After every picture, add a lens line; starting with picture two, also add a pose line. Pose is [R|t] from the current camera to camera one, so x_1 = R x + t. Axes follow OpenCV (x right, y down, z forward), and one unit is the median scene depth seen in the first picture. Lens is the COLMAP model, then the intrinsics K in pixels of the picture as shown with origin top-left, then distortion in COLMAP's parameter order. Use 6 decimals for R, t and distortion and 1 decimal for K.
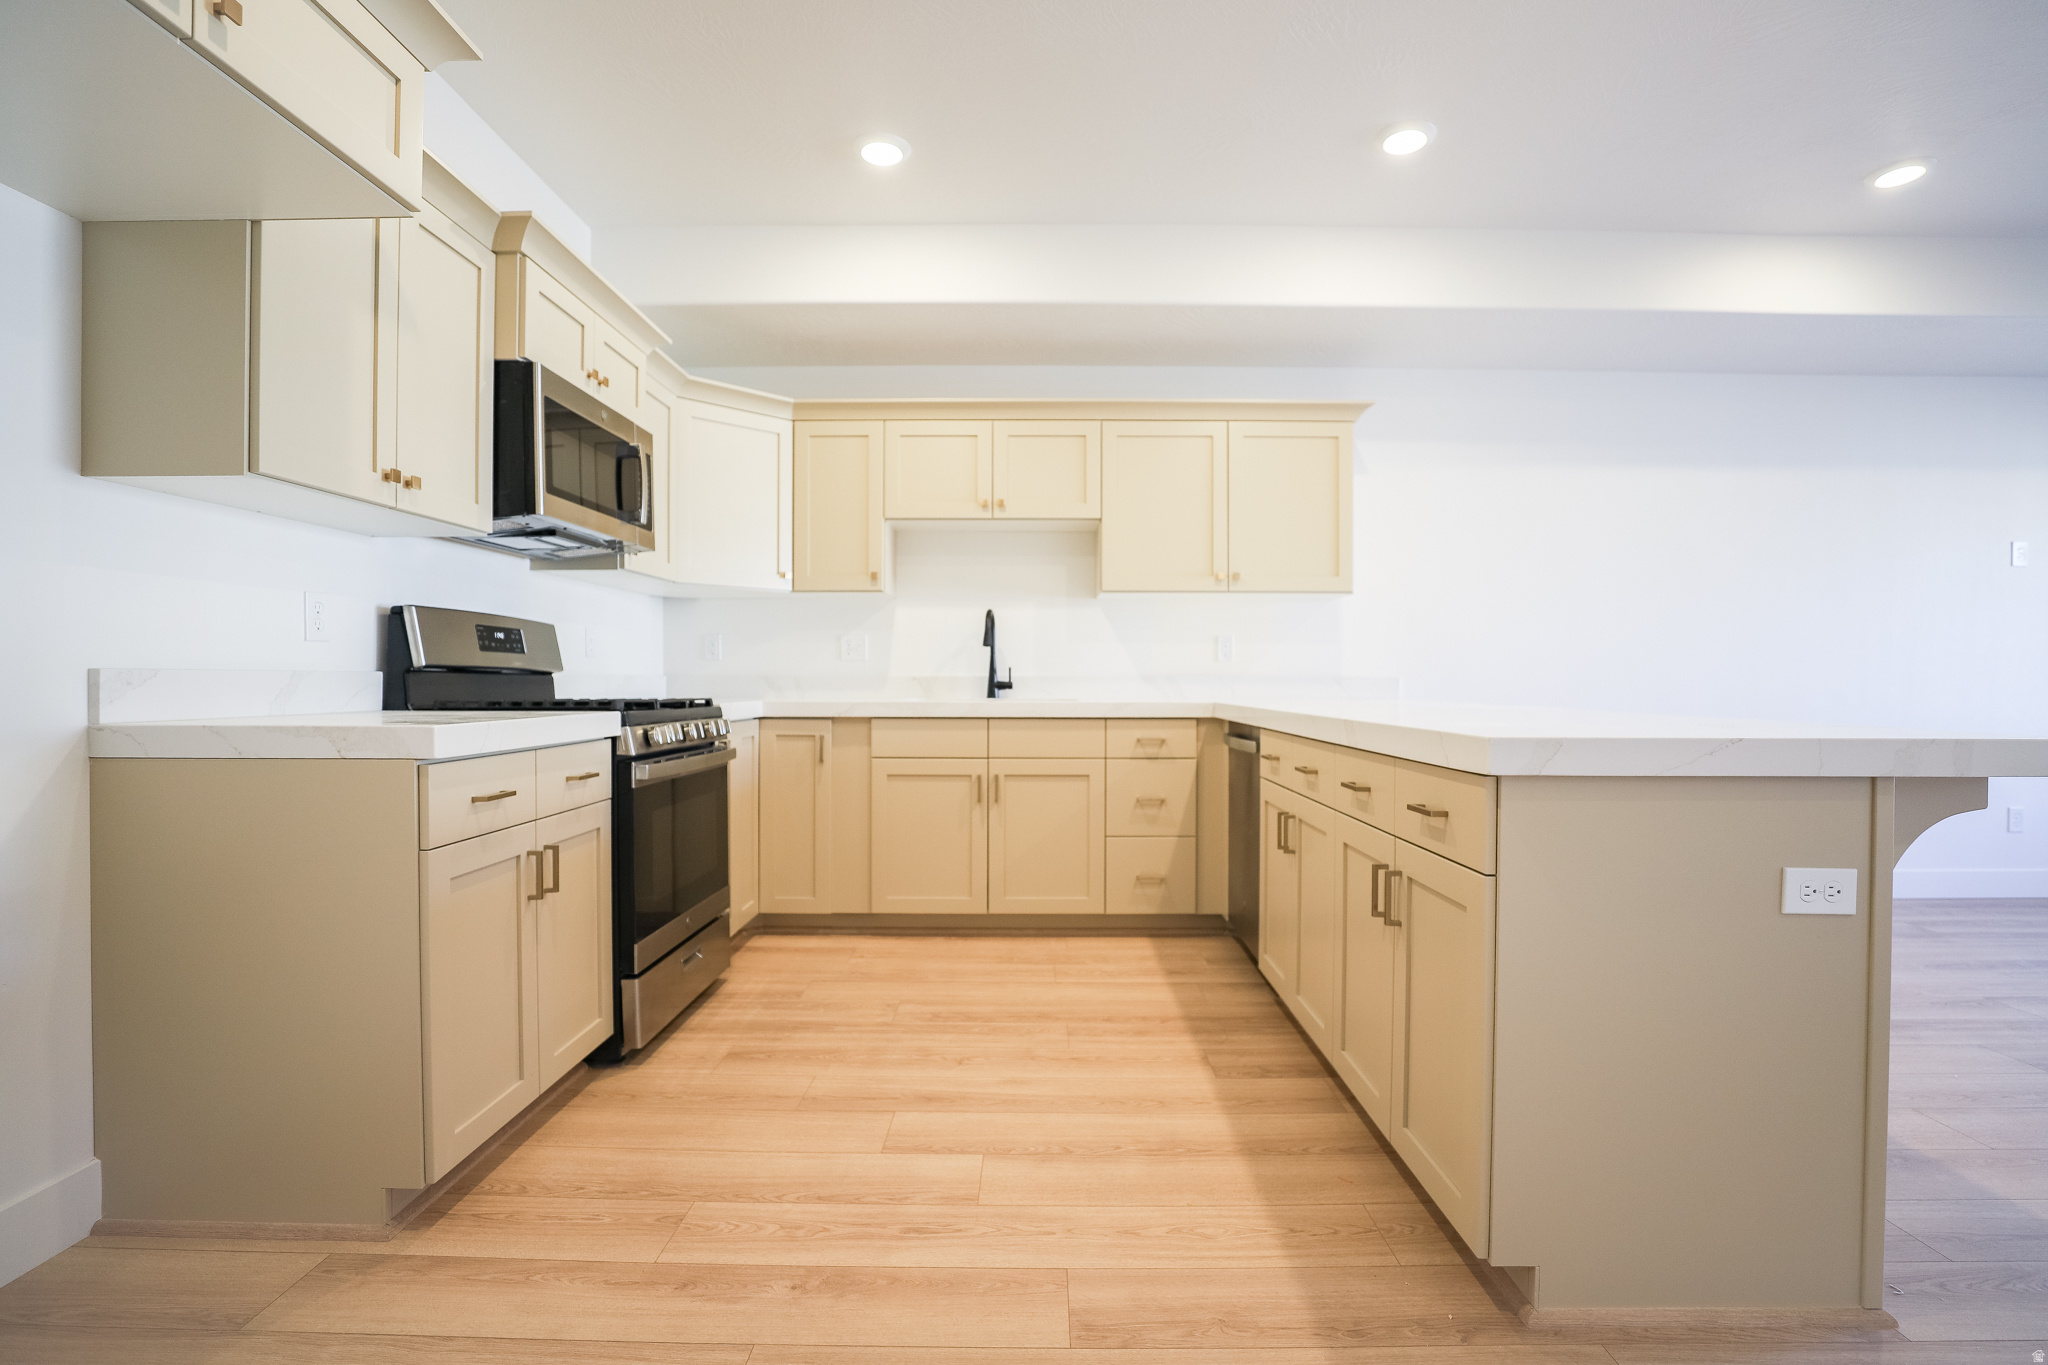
lens RADIAL K [[951.9, 0, 1019.5], [0, 951.9, 684.5], [0, 0, 1]] dist [-0.047274, 0.013332]
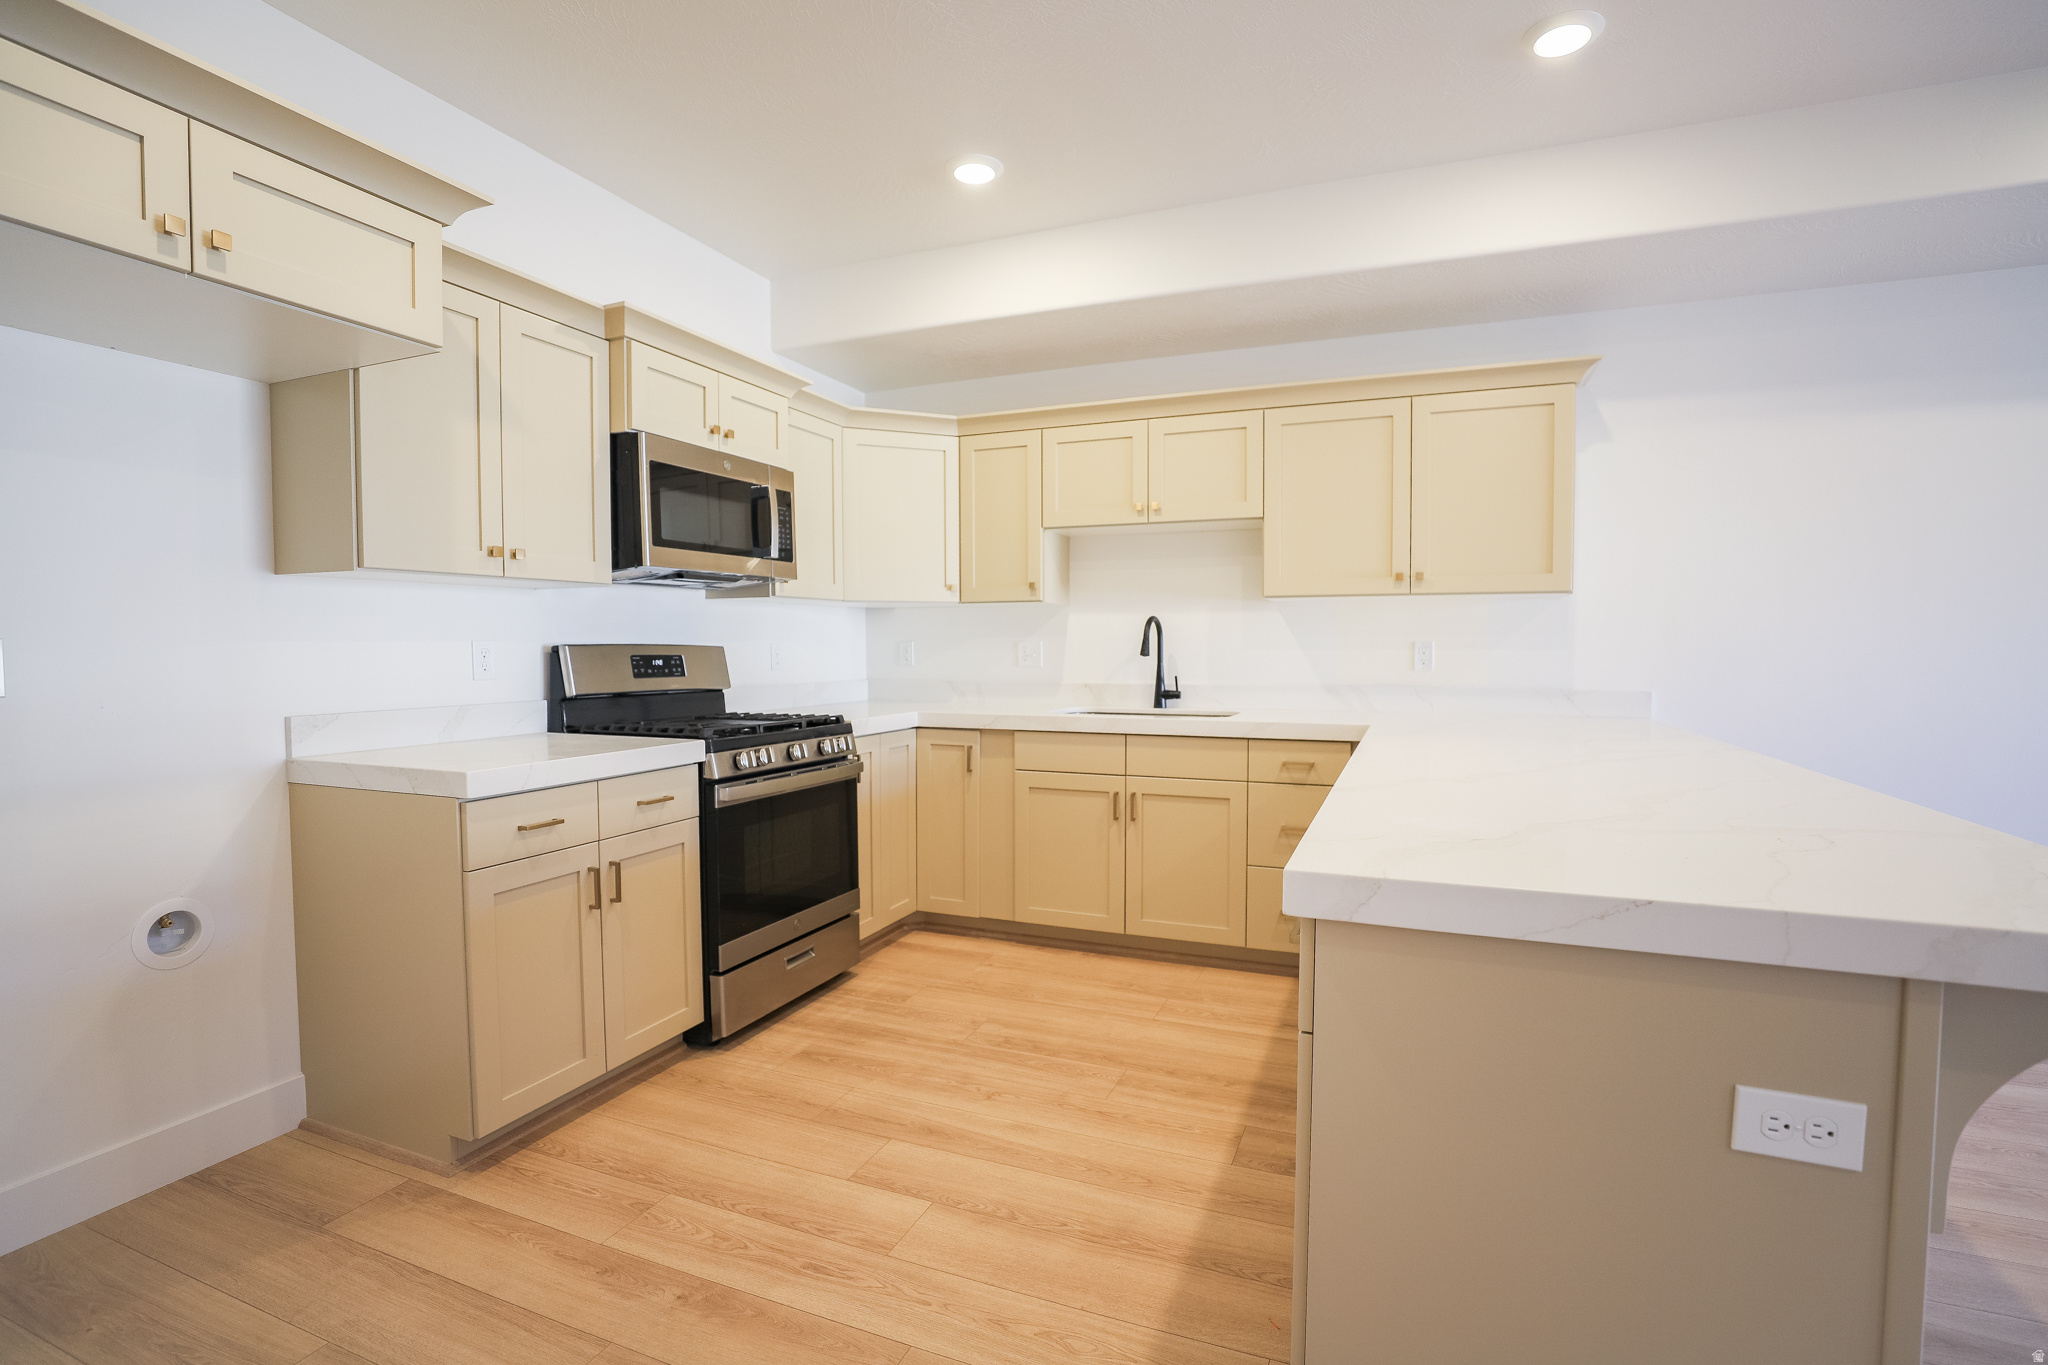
lens RADIAL K [[951.9, 0, 1019.5], [0, 951.9, 684.5], [0, 0, 1]] dist [-0.047274, 0.013332]
pose [[0.927798, 0.011228, -0.372914, 0.331920], [0.002754, 0.999314, 0.036941, -0.075091], [0.373073, -0.035301, 0.927130, 0.093210]]
